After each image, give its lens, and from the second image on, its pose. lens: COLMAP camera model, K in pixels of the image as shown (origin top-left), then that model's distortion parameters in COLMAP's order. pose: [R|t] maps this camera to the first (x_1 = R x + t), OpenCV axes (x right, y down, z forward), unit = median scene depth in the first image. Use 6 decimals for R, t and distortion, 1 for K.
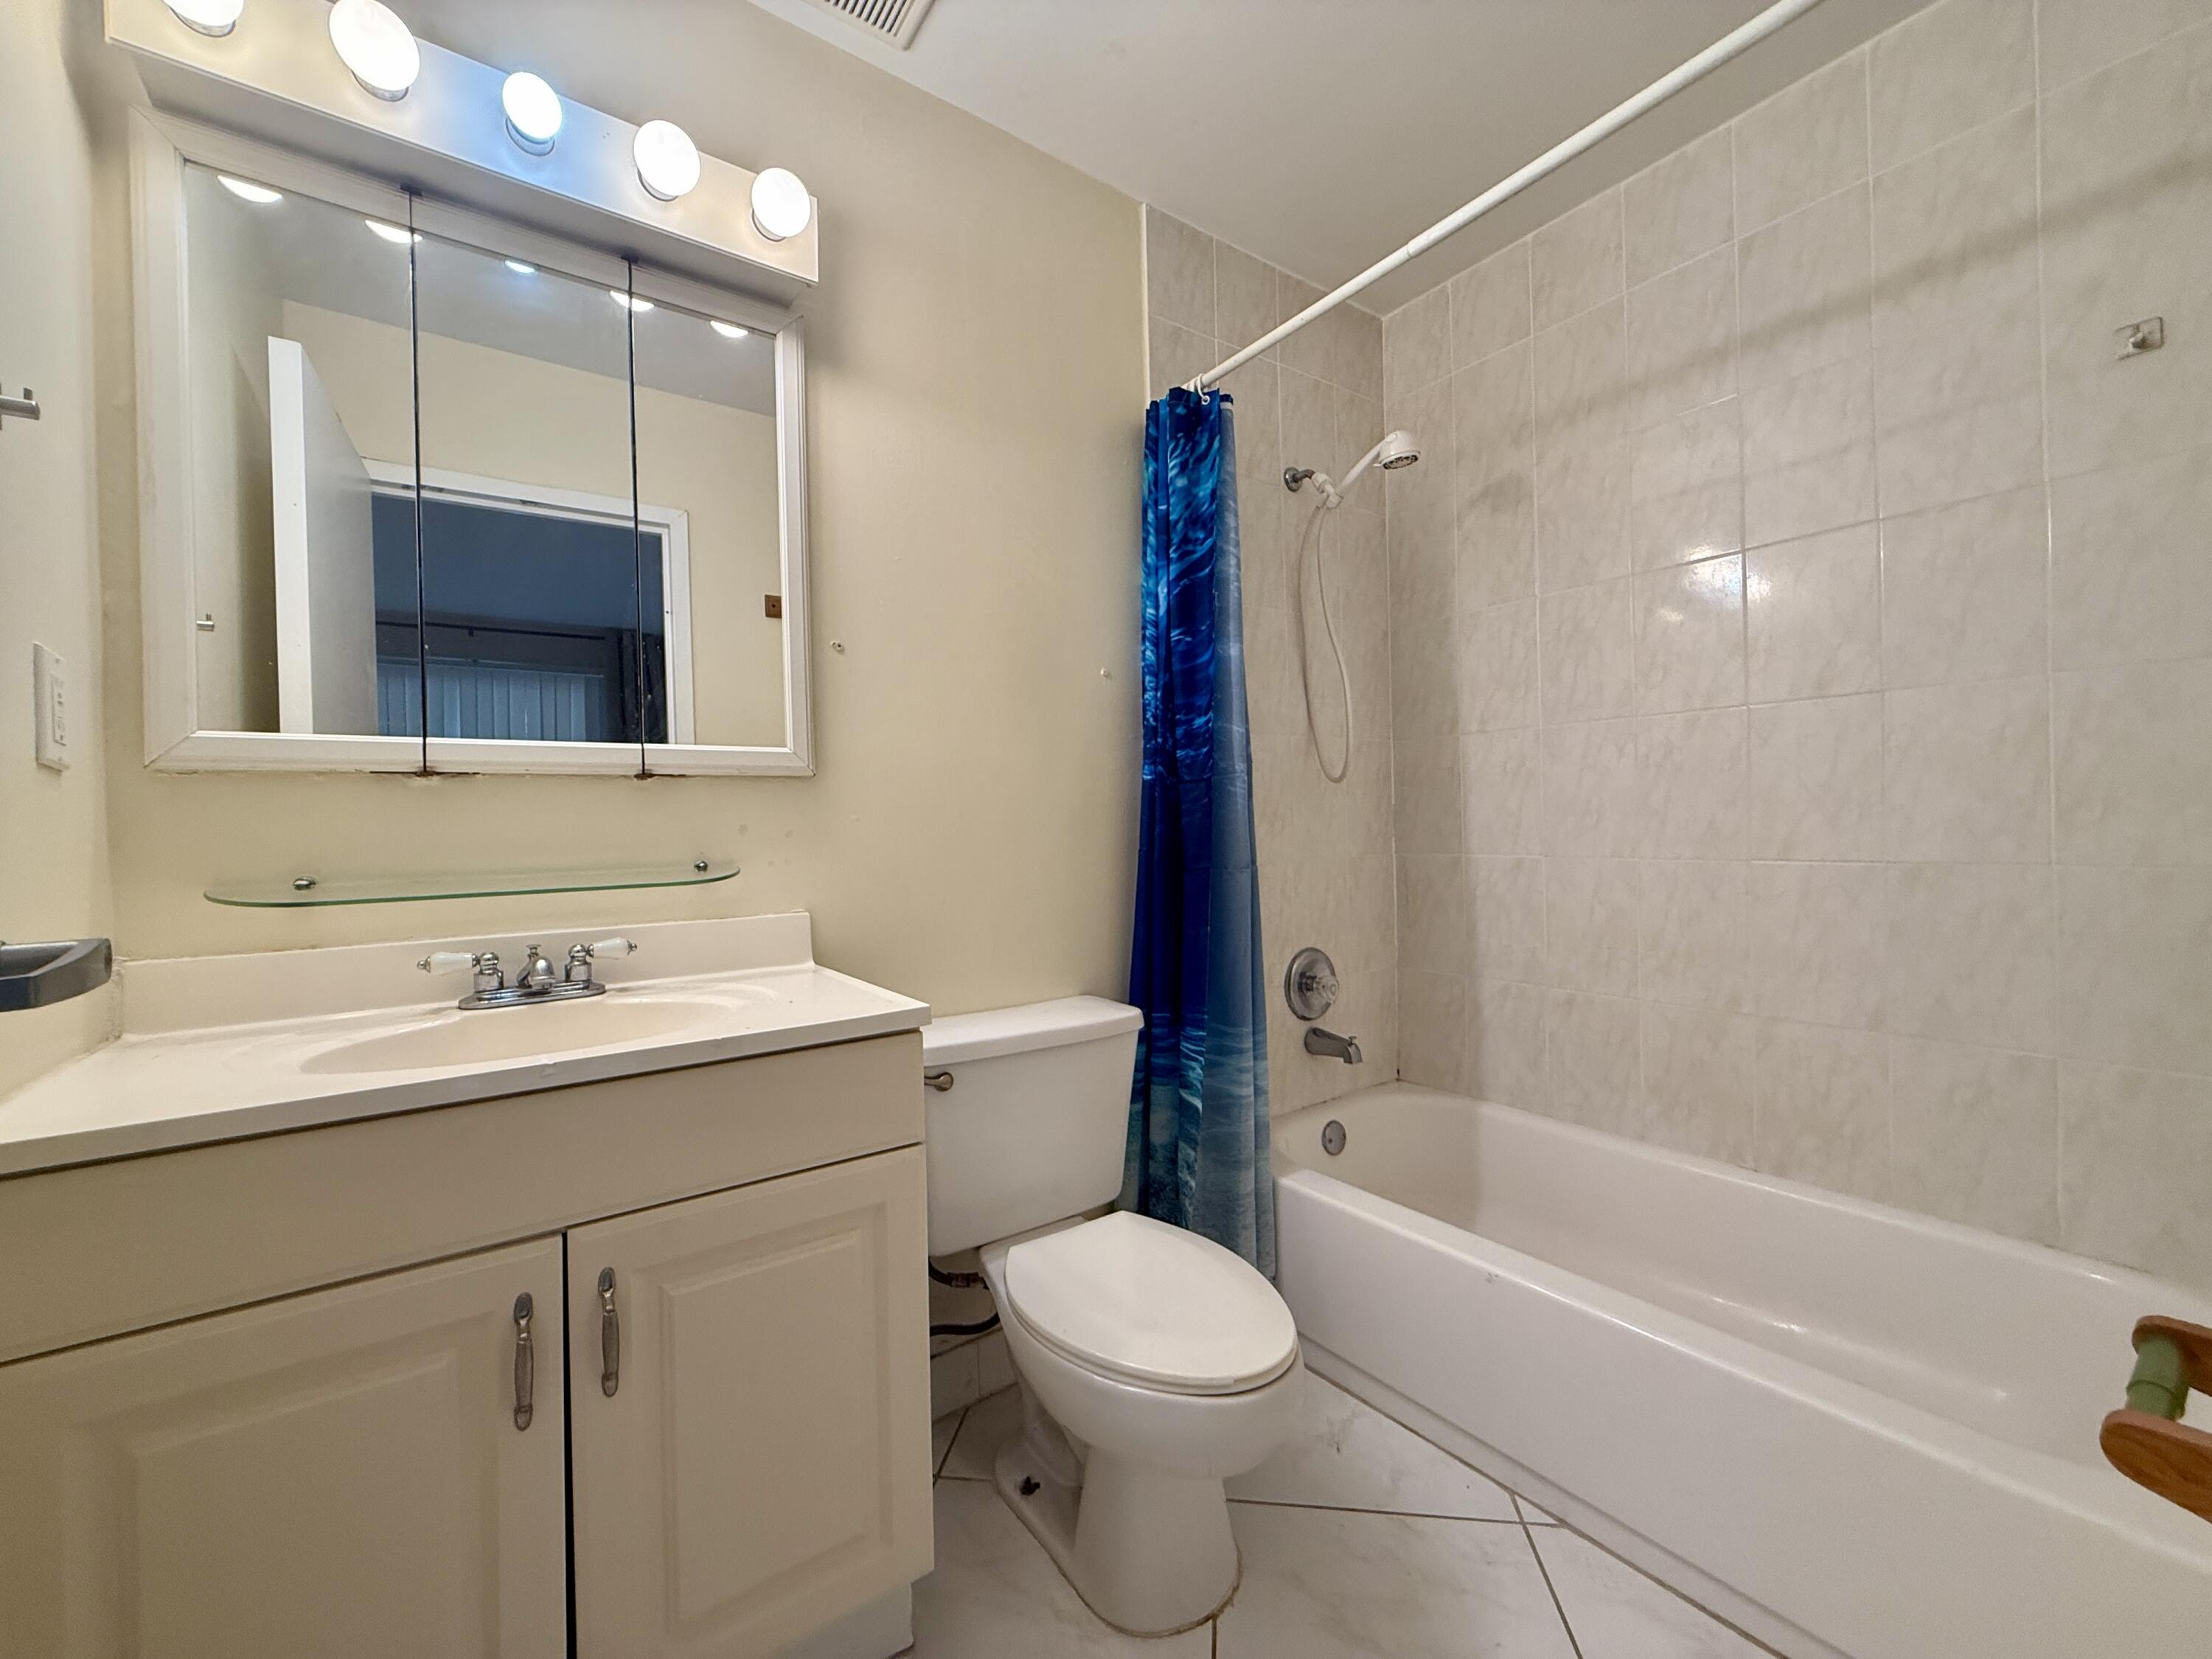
lens RADIAL K [[884.5, 0, 1106.0], [0, 884.5, 829.5], [0, 0, 1]] dist [0.000976, 0.000117]
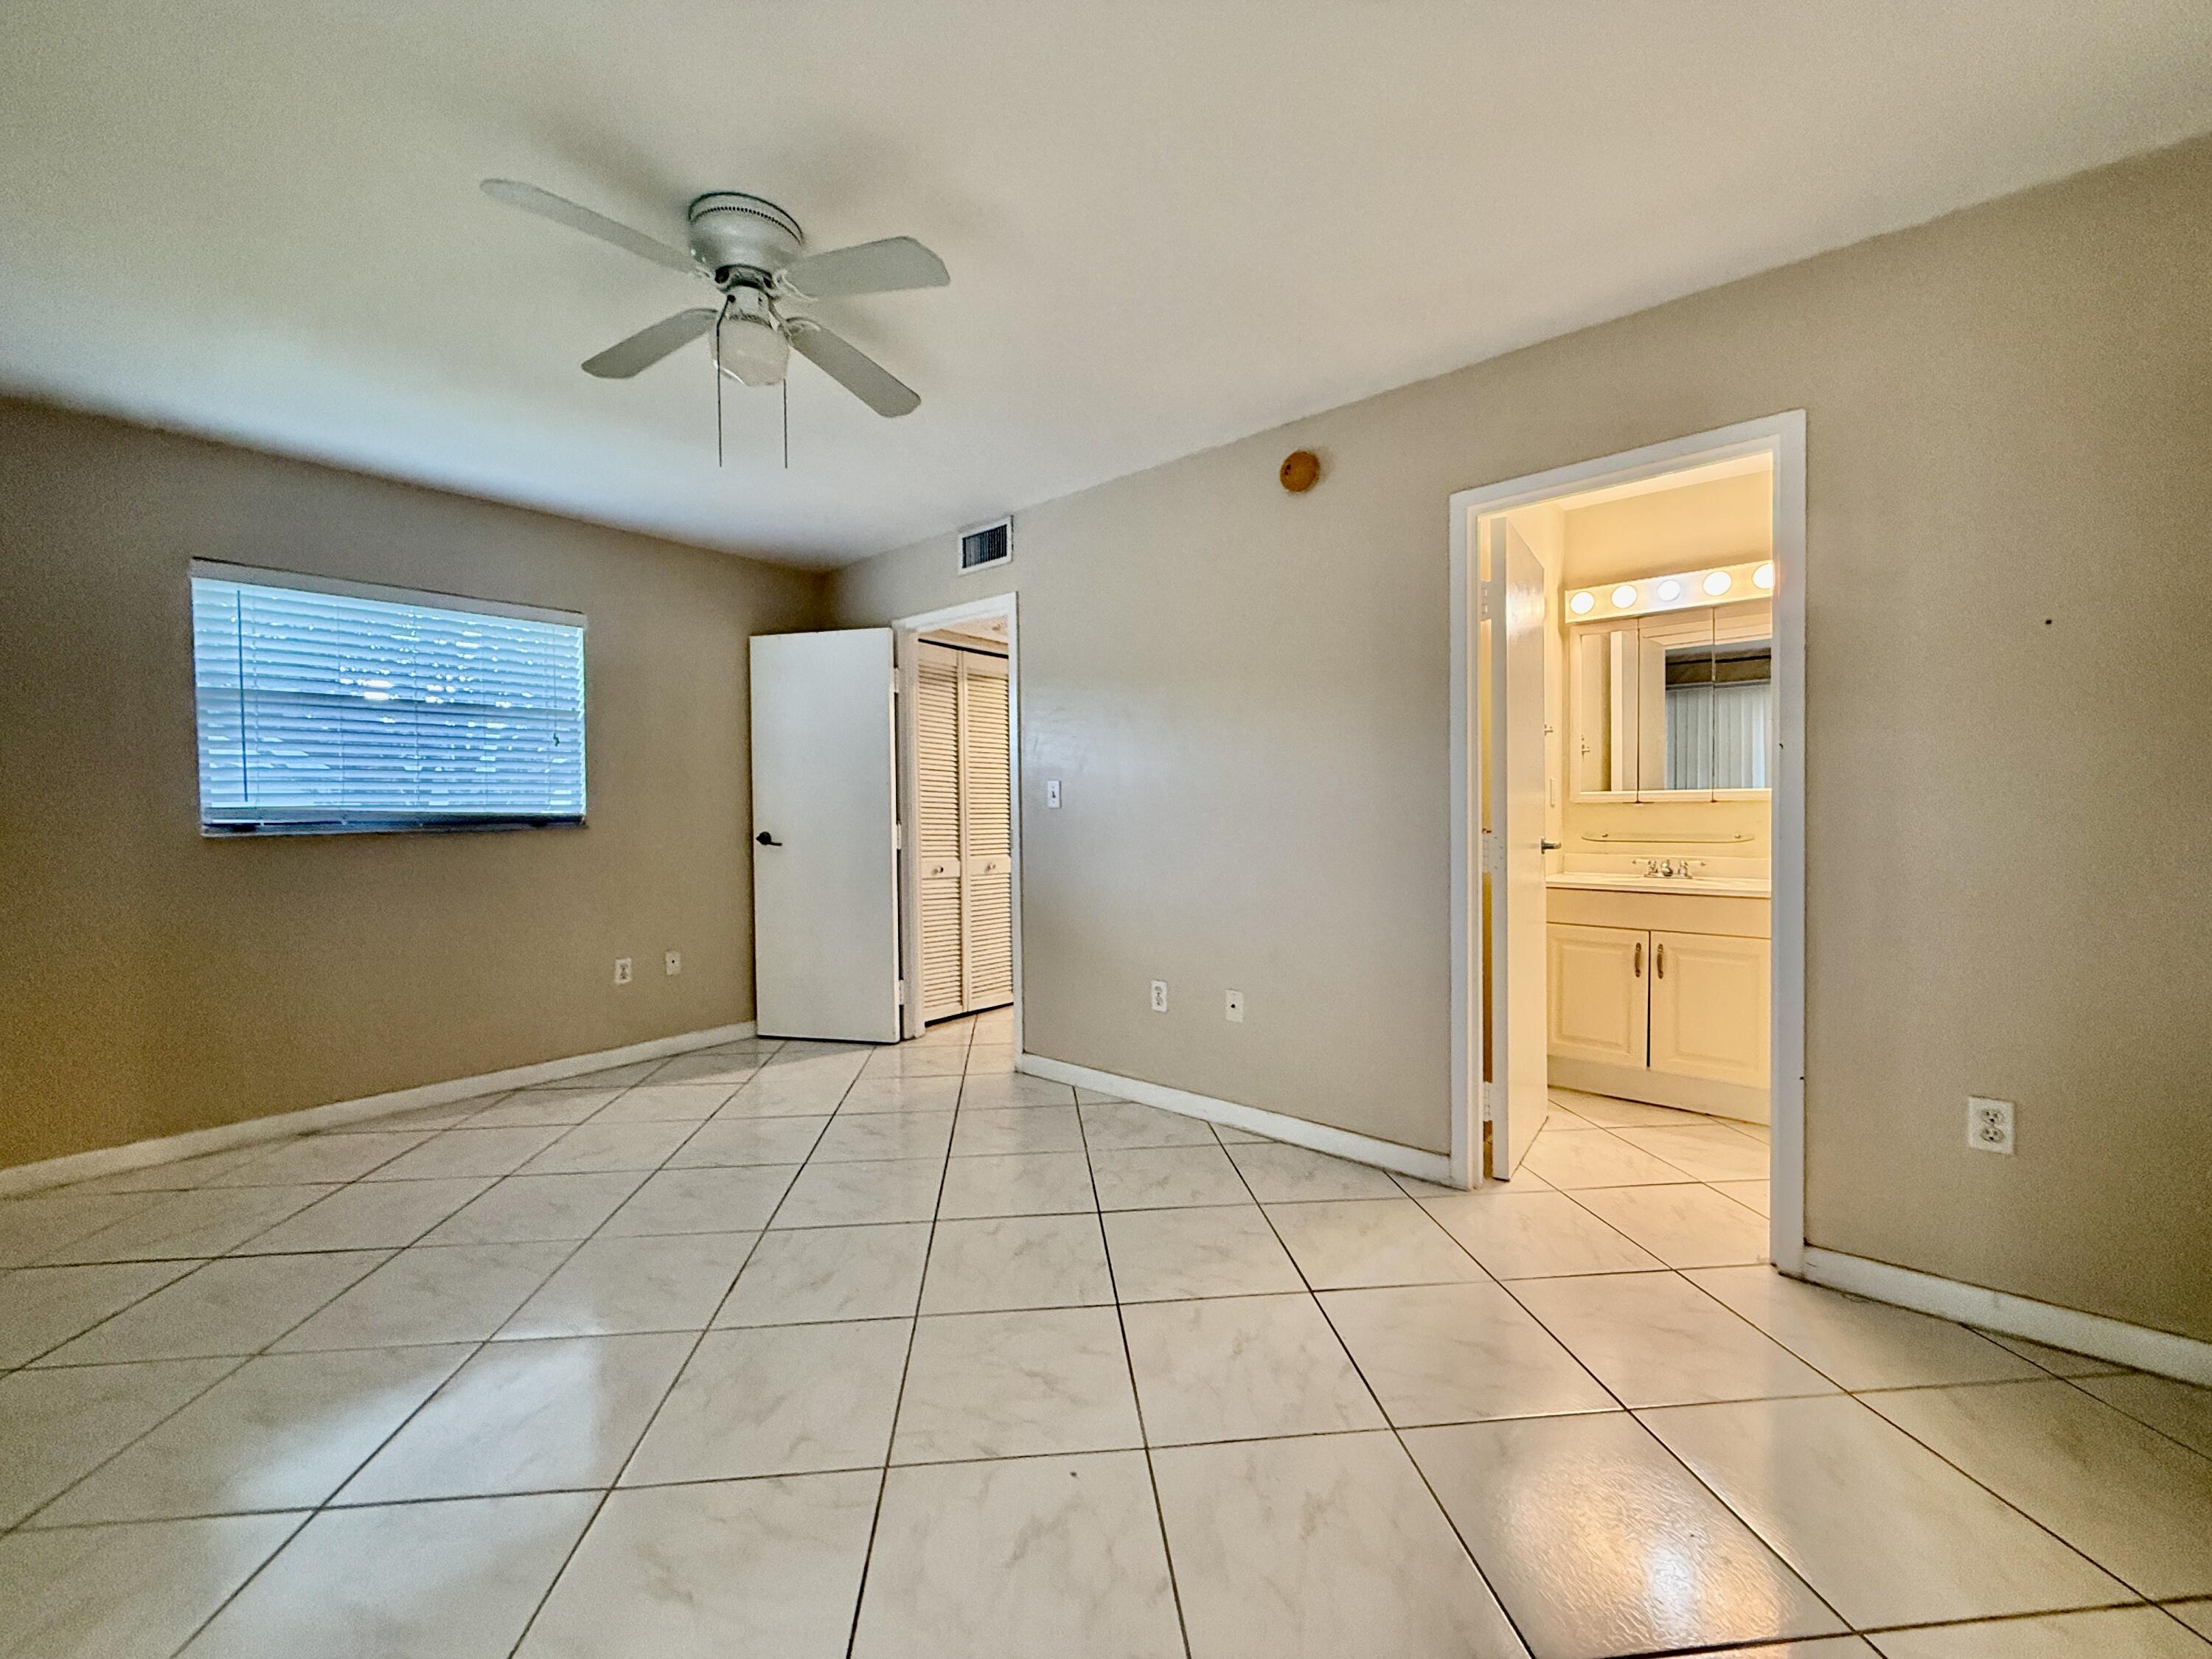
lens RADIAL K [[884.5, 0, 1106.0], [0, 884.5, 829.5], [0, 0, 1]] dist [0.000976, 0.000117]
pose [[0.242542, 0.042302, -0.969218, 2.379132], [0.009288, 0.998902, 0.045922, -0.171608], [0.970096, -0.020140, 0.241883, -2.084827]]
